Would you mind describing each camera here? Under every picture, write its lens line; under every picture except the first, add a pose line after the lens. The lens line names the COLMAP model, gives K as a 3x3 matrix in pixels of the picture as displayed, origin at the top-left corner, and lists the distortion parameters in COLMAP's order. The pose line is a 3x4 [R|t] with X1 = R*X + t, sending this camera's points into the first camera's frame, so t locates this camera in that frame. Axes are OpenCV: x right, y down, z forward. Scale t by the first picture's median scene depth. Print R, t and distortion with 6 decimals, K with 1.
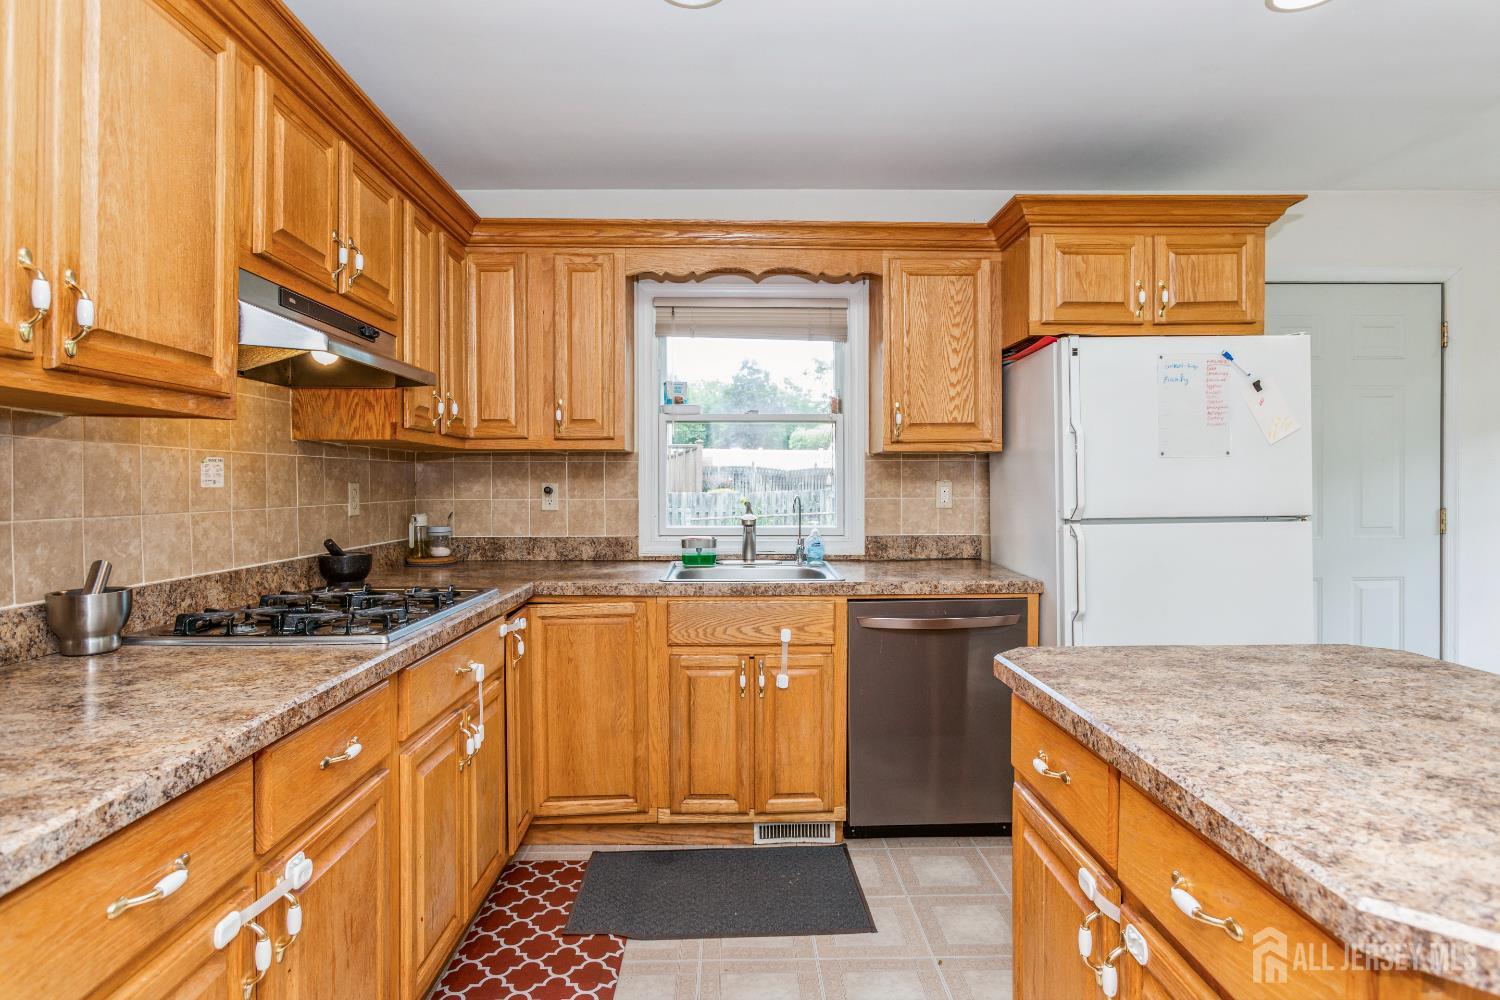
lens RADIAL K [[781.4, 0, 752.5], [0, 781.4, 488.4], [0, 0, 1]] dist [-0.002601, 0.000030]
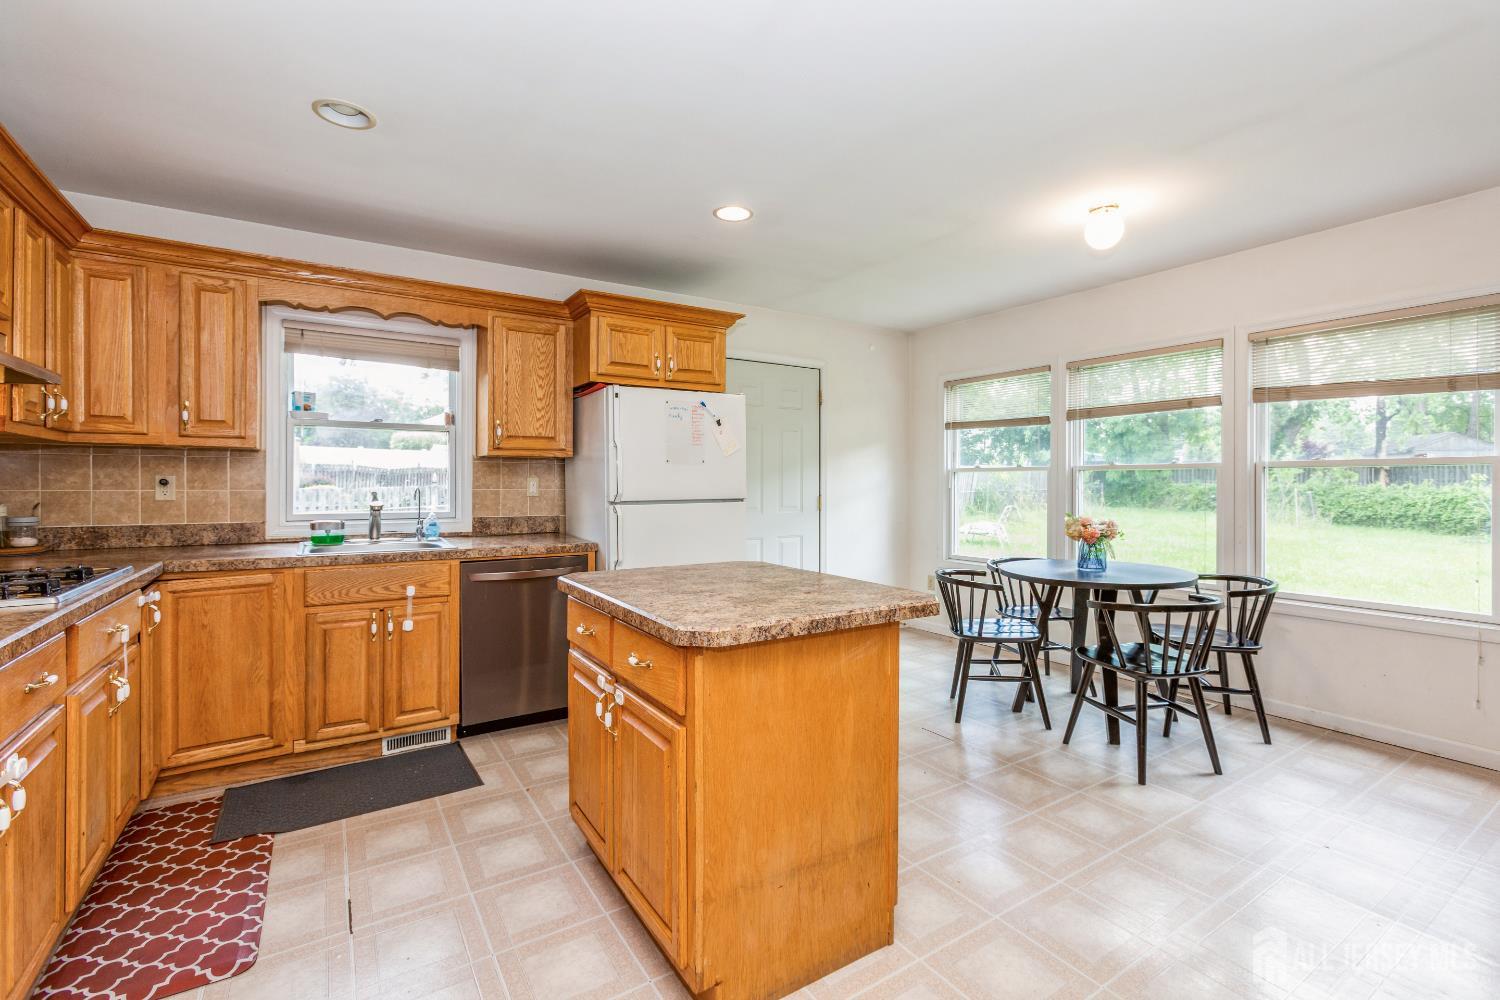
lens RADIAL K [[661.3, 0, 749.4], [0, 661.3, 487.0], [0, 0, 1]] dist [-0.020119, 0.013473]
pose [[0.853169, 0.002541, 0.521629, -0.049240], [-0.003024, 0.999995, 0.000075, 0.008512], [-0.521626, -0.001641, 0.853172, -0.254678]]
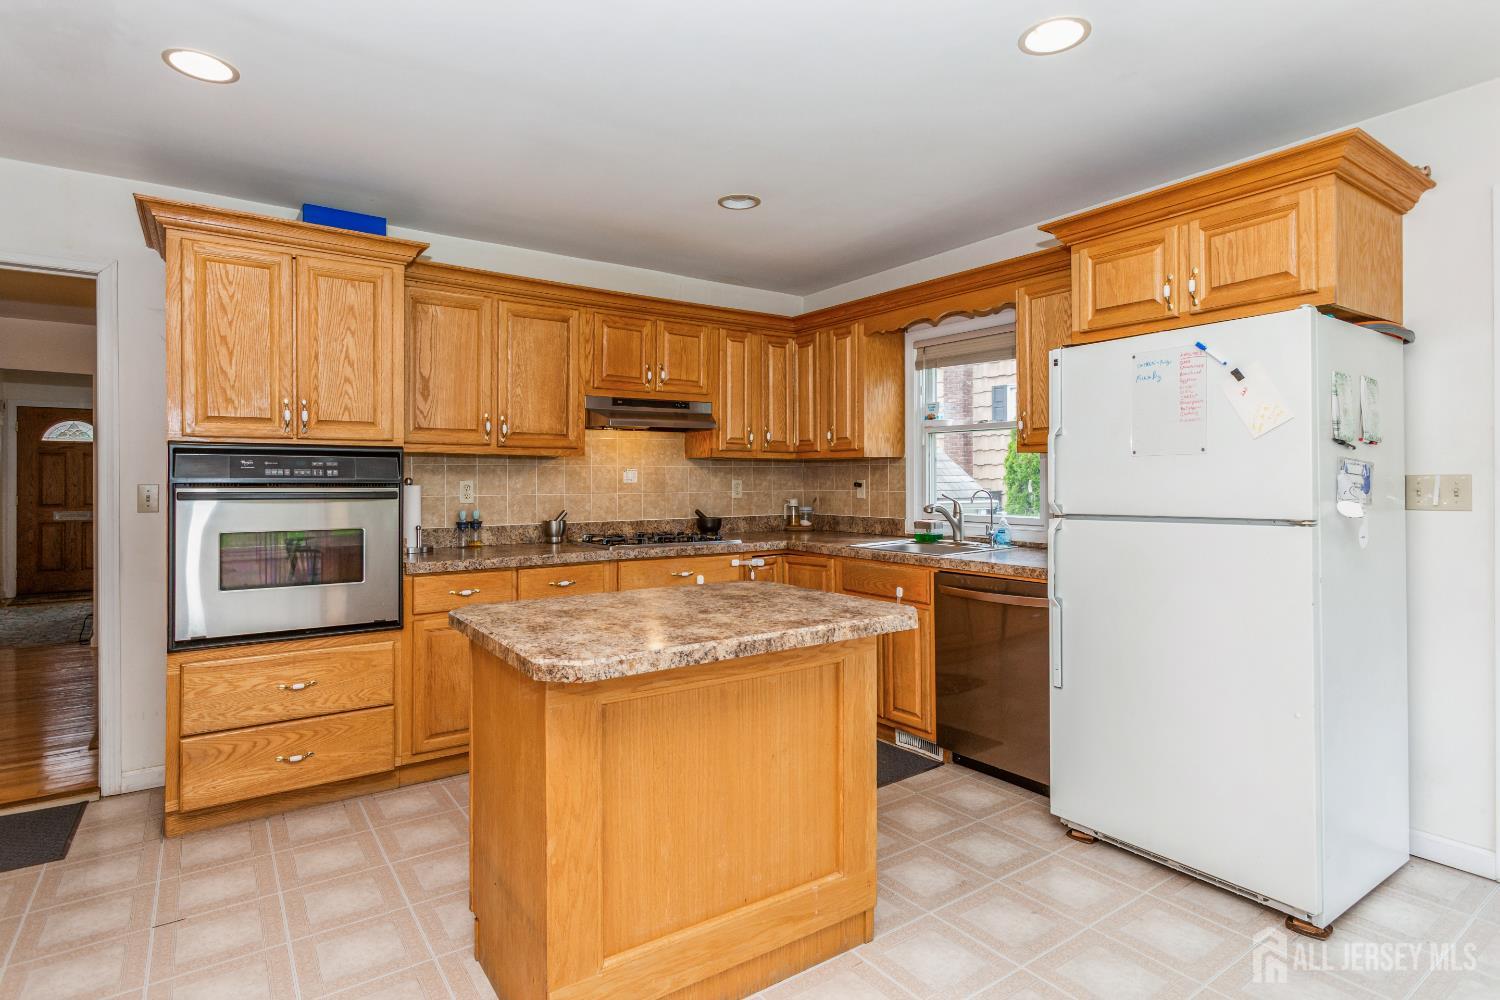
lens RADIAL K [[781.4, 0, 752.5], [0, 781.4, 488.4], [0, 0, 1]] dist [-0.002601, 0.000030]
pose [[0.557766, 0.010265, -0.829935, 1.005798], [-0.002312, 0.999939, 0.010814, -0.007229], [0.829995, -0.004113, 0.557755, 0.024073]]
